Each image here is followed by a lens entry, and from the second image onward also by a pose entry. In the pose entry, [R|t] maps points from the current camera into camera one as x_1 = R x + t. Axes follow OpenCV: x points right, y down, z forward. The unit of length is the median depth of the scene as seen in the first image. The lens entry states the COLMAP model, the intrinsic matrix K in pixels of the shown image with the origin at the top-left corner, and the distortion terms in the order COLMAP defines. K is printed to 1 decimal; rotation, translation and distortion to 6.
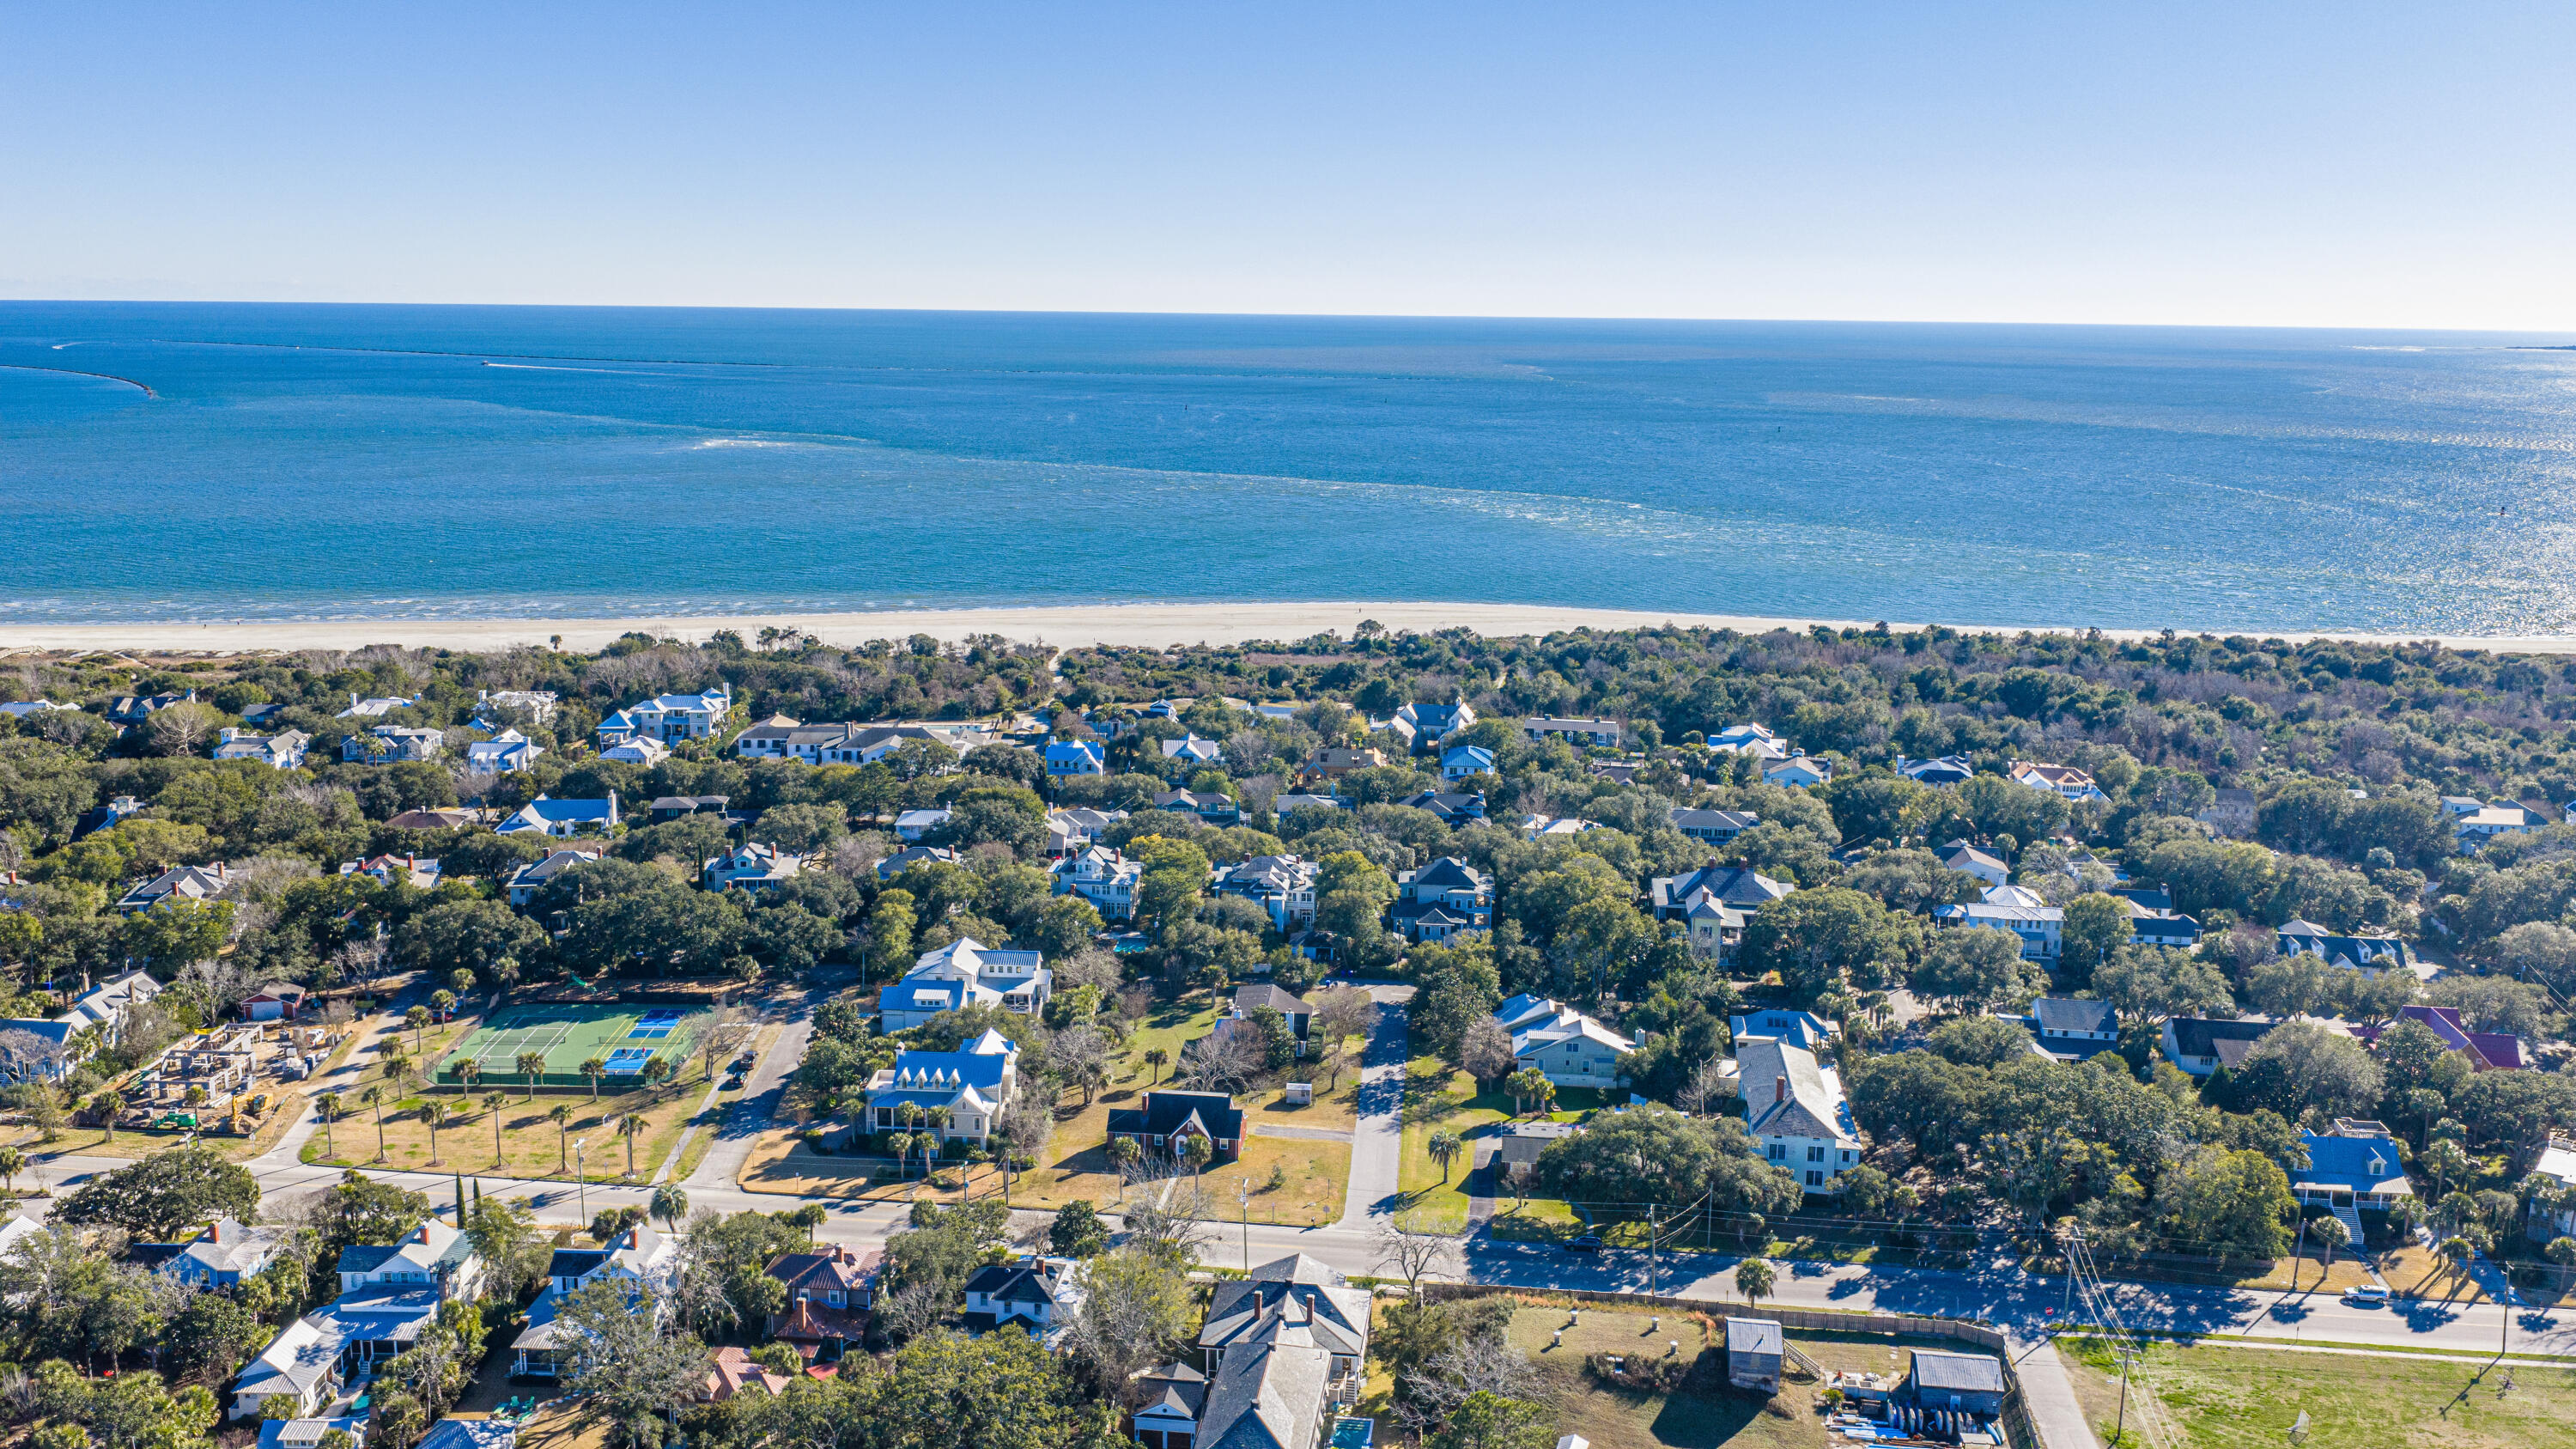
lens RADIAL K [[2129.6, 0, 1276.1], [0, 2129.6, 723.8], [0, 0, 1]] dist [0.025308, -0.048809]
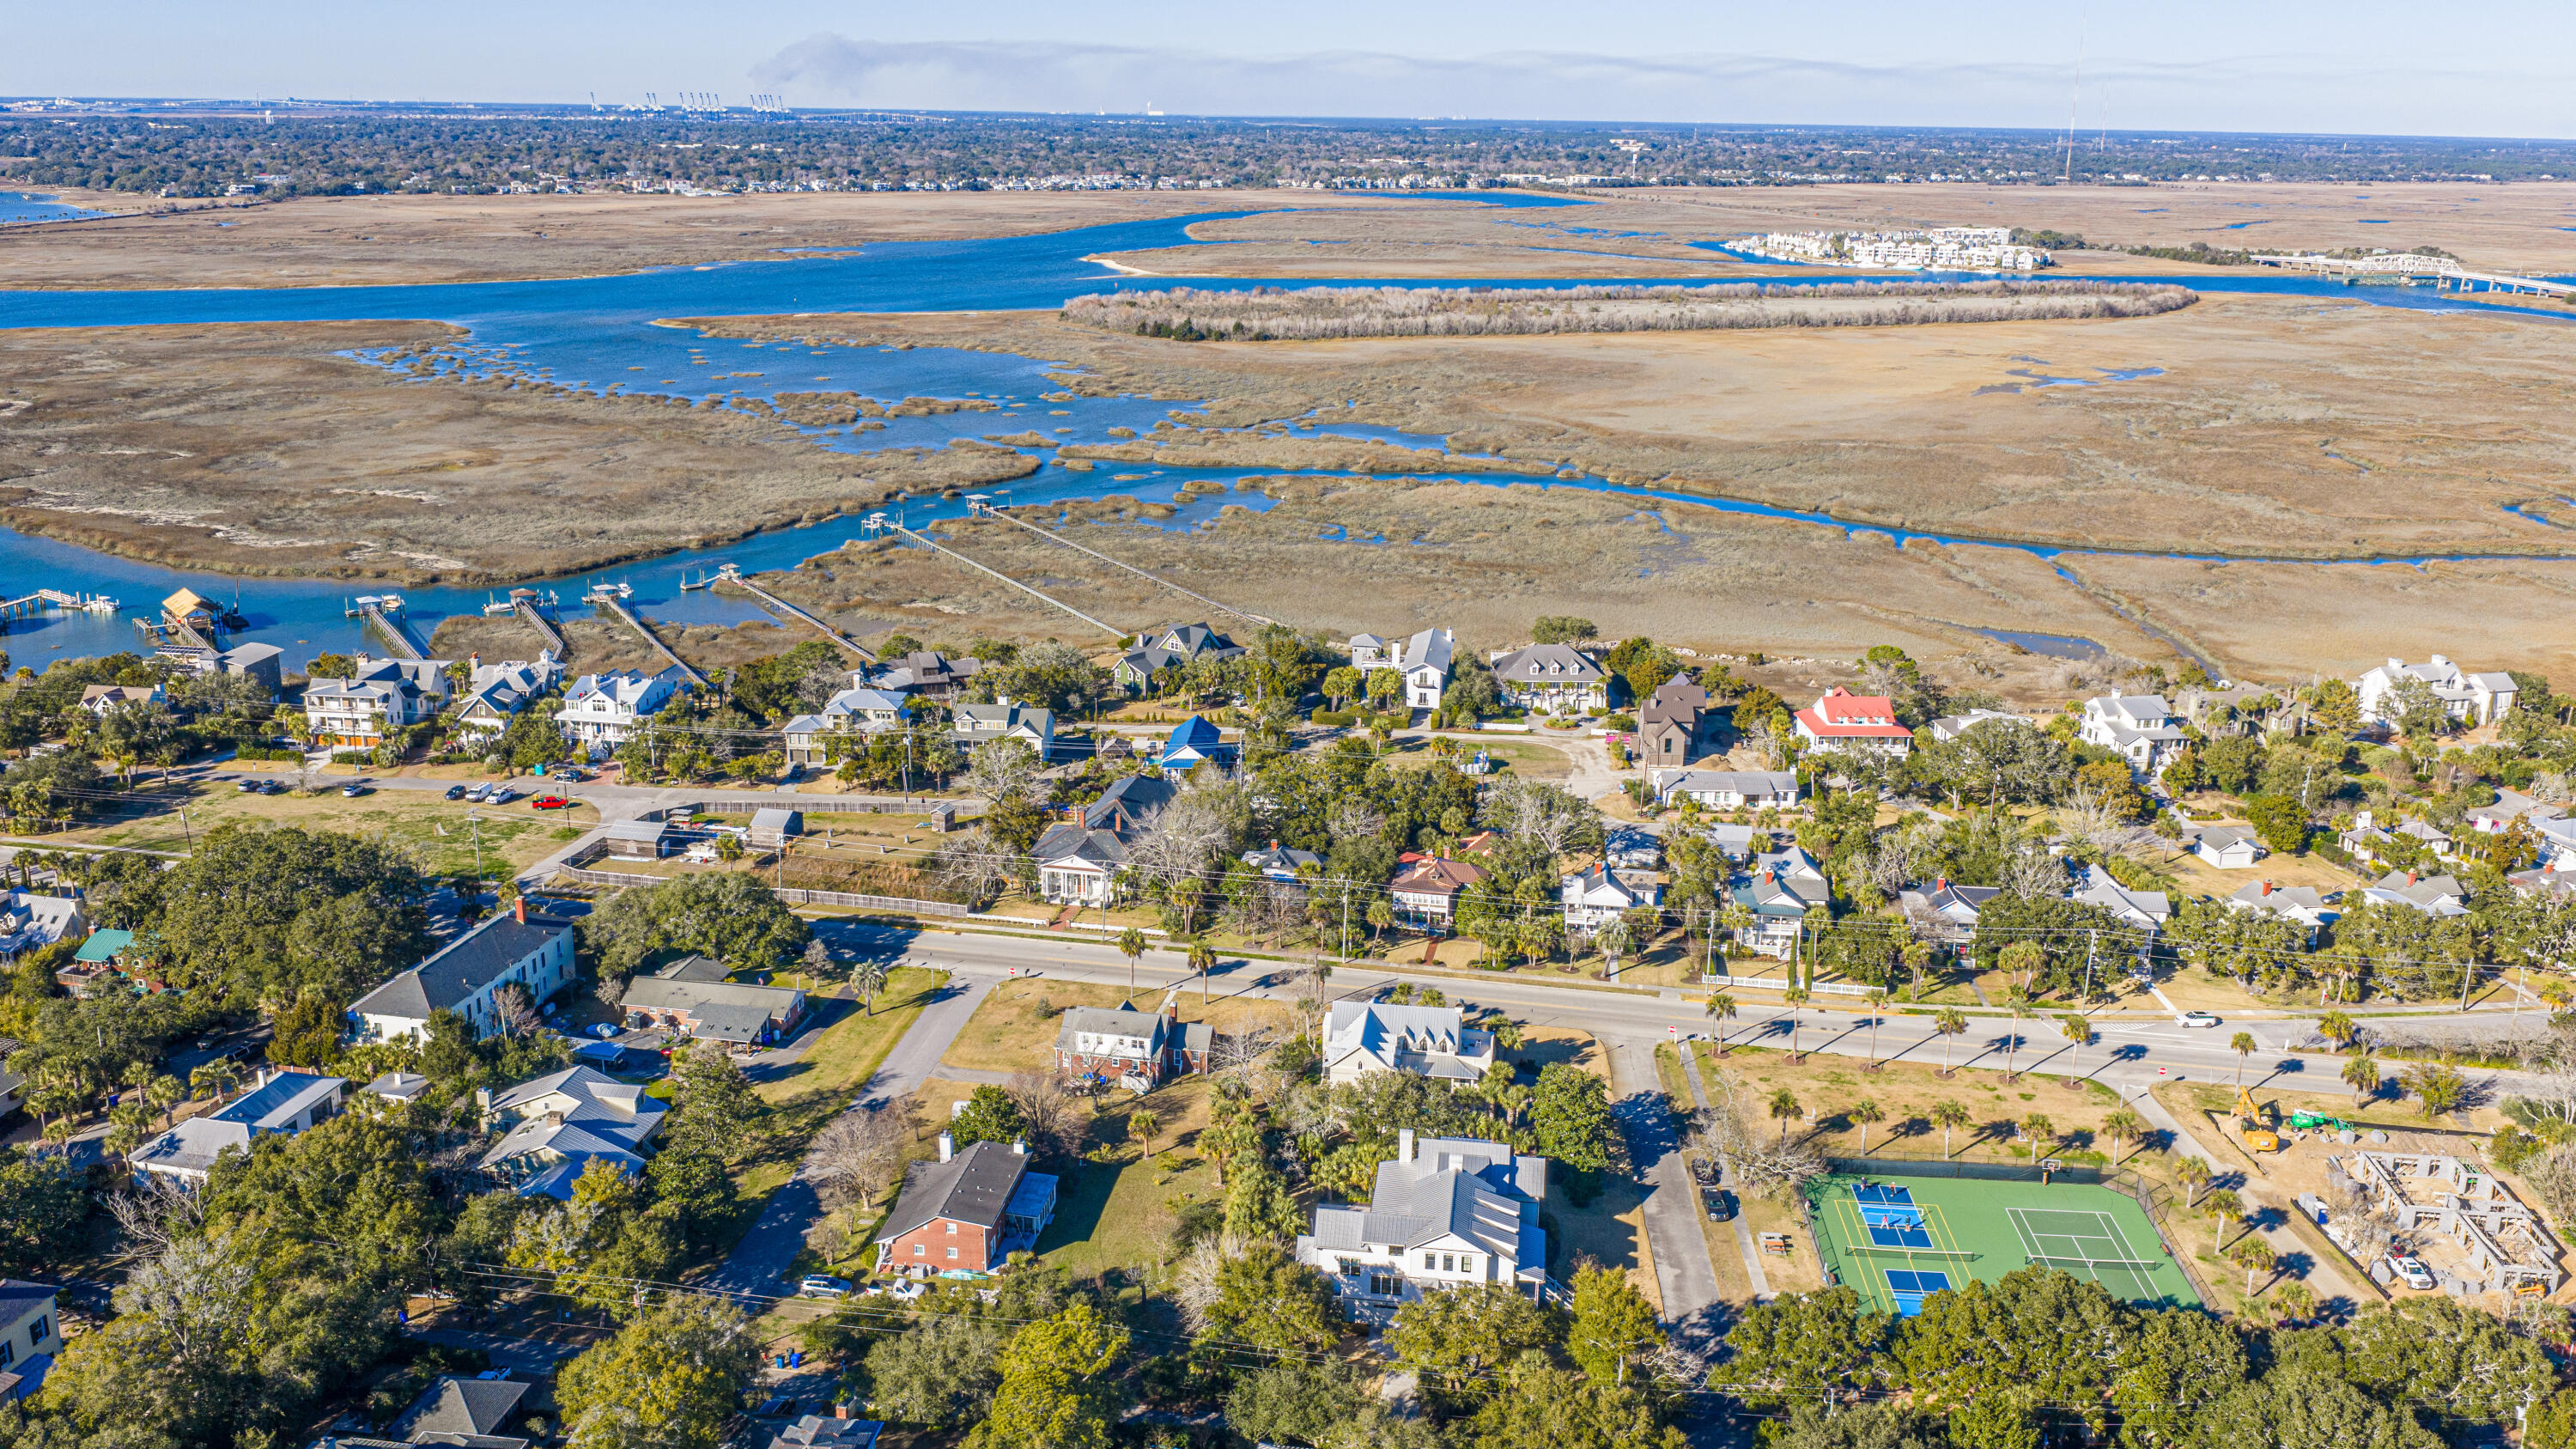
lens RADIAL K [[2129.6, 0, 1294.7], [0, 2129.6, 714.6], [0, 0, 1]] dist [0.025308, -0.048809]
pose [[-0.997874, -0.041417, 0.050317, -0.114963], [-0.013791, 0.888805, 0.458079, -0.258517], [-0.063694, 0.456411, -0.887486, 1.311214]]
